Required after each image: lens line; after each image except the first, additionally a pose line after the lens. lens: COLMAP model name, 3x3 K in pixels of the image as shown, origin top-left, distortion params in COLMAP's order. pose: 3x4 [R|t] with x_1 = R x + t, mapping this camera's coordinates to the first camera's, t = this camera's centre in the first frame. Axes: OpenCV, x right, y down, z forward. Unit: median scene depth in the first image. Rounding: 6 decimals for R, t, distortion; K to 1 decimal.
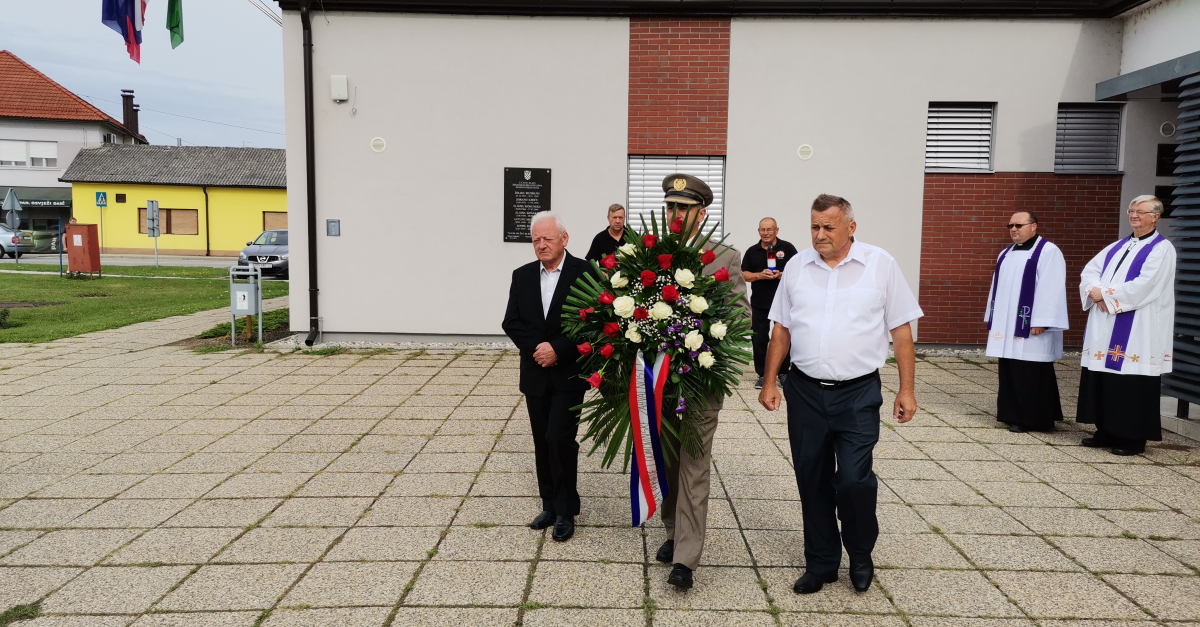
lens RADIAL K [[909.0, 0, 600.0], [0, 909.0, 313.5], [0, 0, 1]] dist [0.100294, -0.128708]
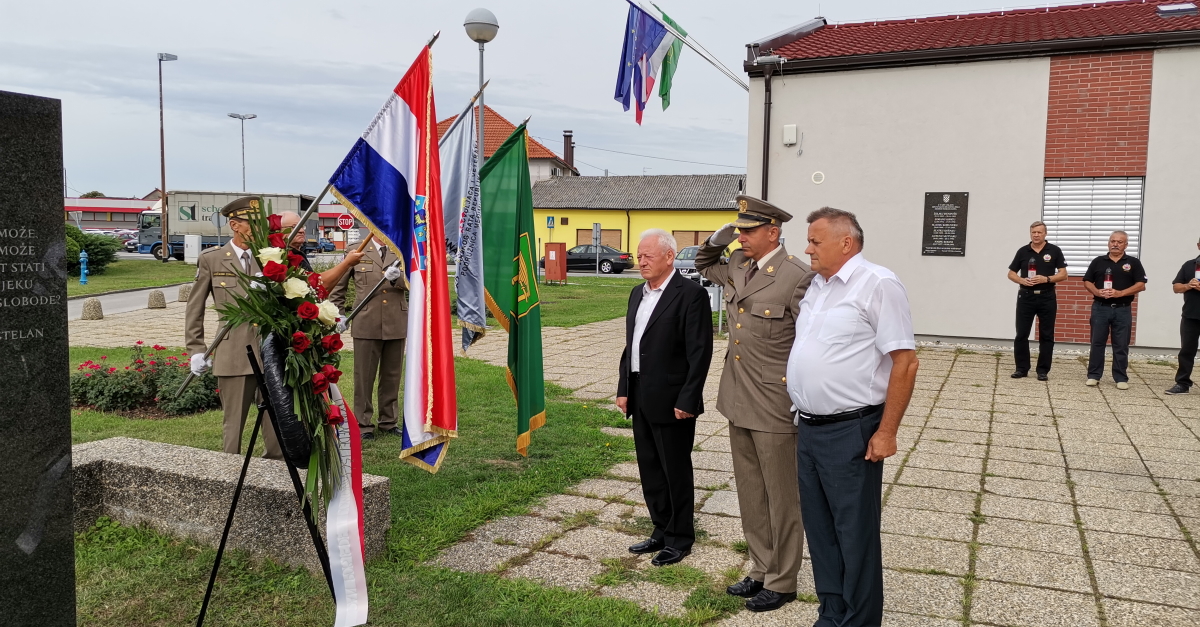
lens RADIAL K [[909.0, 0, 600.0], [0, 909.0, 313.5], [0, 0, 1]] dist [0.100294, -0.128708]
pose [[0.921265, 0.028618, -0.387882, -0.026411], [-0.035557, 0.999310, -0.010723, 0.023814], [0.387307, 0.023670, 0.921647, -0.252057]]
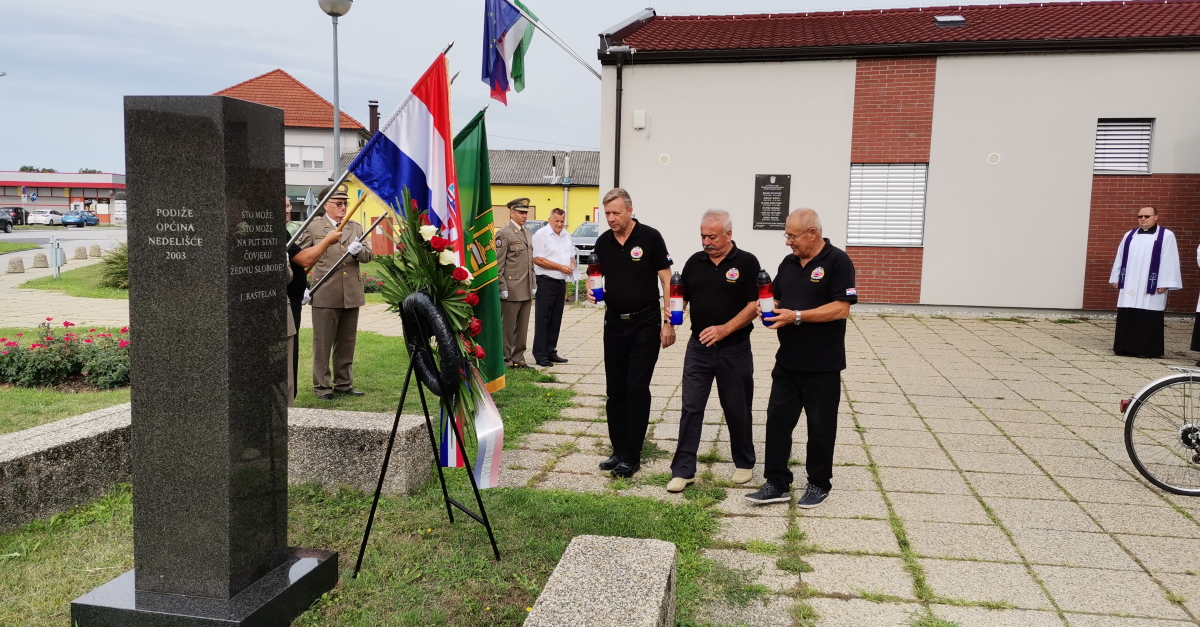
lens RADIAL K [[906.9, 0, 607.9], [0, 906.9, 334.7], [0, 0, 1]] dist [0.105808, -0.155816]
pose [[0.986488, 0.019815, -0.162632, -0.095361], [-0.014381, 0.999300, 0.034525, 0.033242], [0.163203, -0.031719, 0.986083, -0.370933]]
